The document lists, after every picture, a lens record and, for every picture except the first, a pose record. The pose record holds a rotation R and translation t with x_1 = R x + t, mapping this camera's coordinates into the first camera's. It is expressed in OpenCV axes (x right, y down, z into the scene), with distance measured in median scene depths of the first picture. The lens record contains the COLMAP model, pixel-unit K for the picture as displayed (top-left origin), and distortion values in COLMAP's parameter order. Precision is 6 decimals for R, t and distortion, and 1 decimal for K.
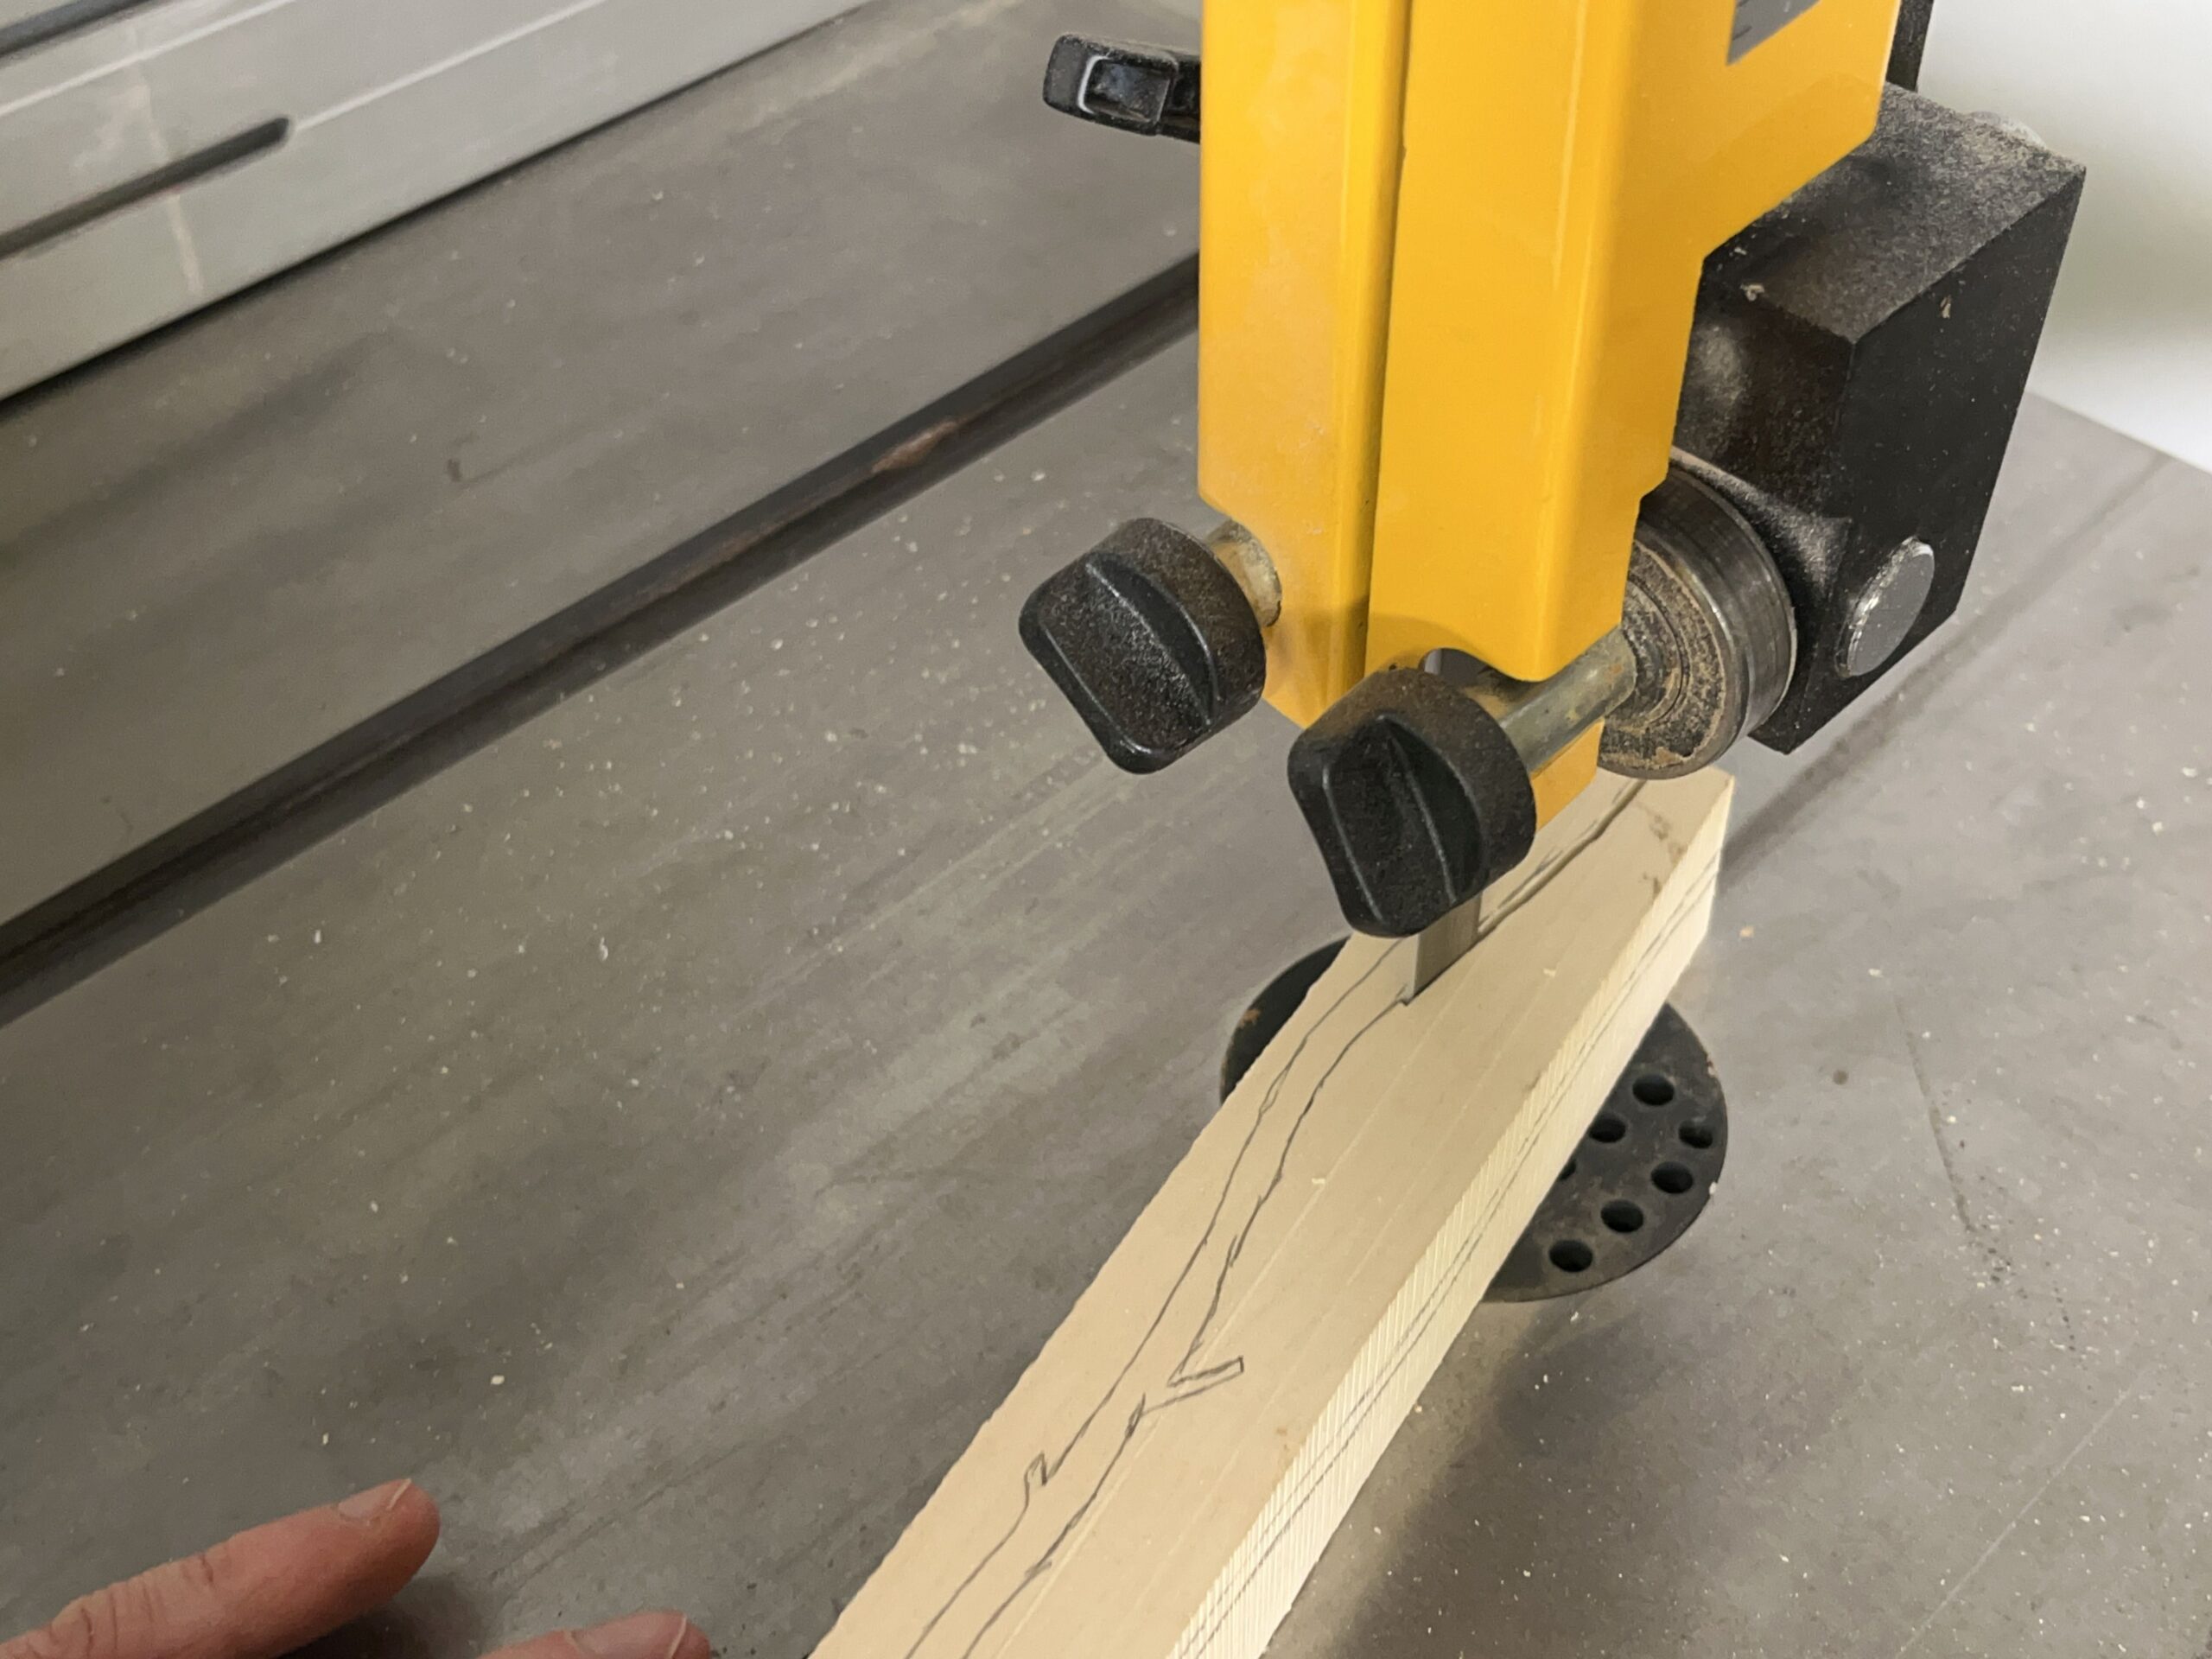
lens RADIAL K [[2578.6, 0, 1115.3], [0, 2578.6, 939.0], [0, 0, 1]] dist [0.025361, 0.057198]
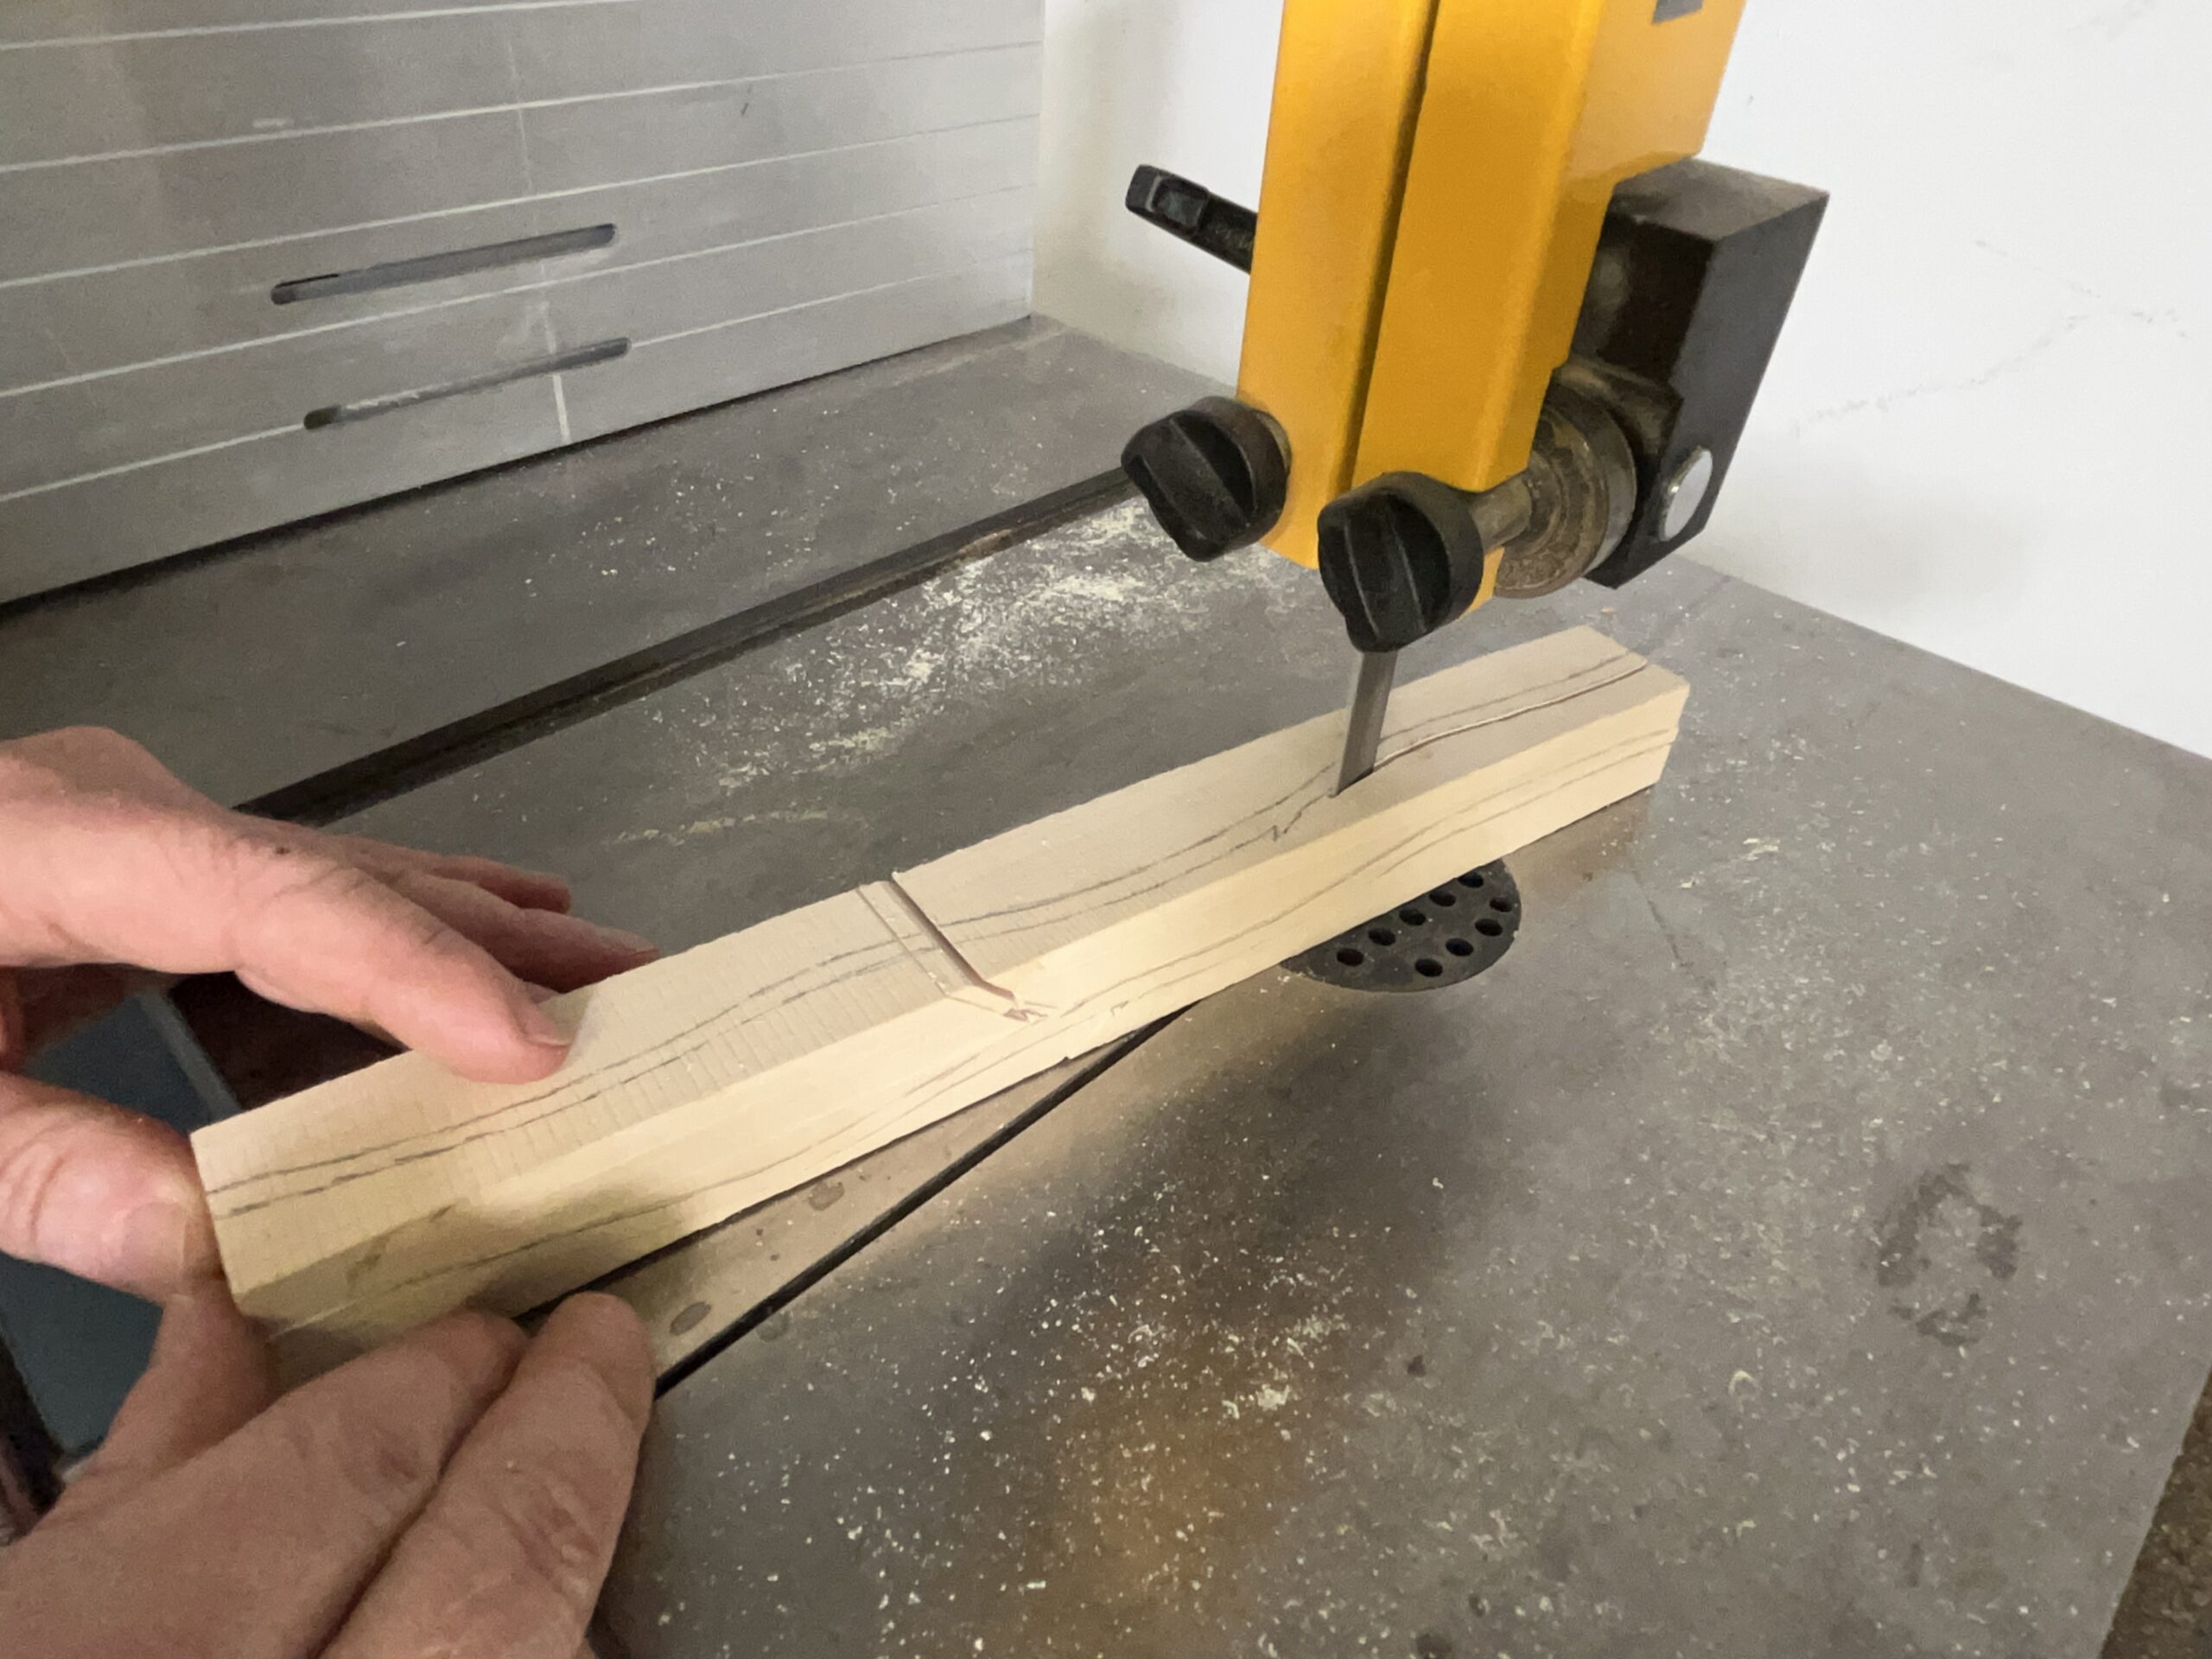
lens RADIAL K [[1402.2, 0, 1065.5], [0, 1402.2, 840.4], [0, 0, 1]] dist [0.004440, 0.001477]
pose [[0.998141, 0.050999, 0.033369, -0.069557], [-0.046511, 0.991230, -0.123692, 0.161508], [-0.039384, 0.121910, 0.991759, 0.177420]]
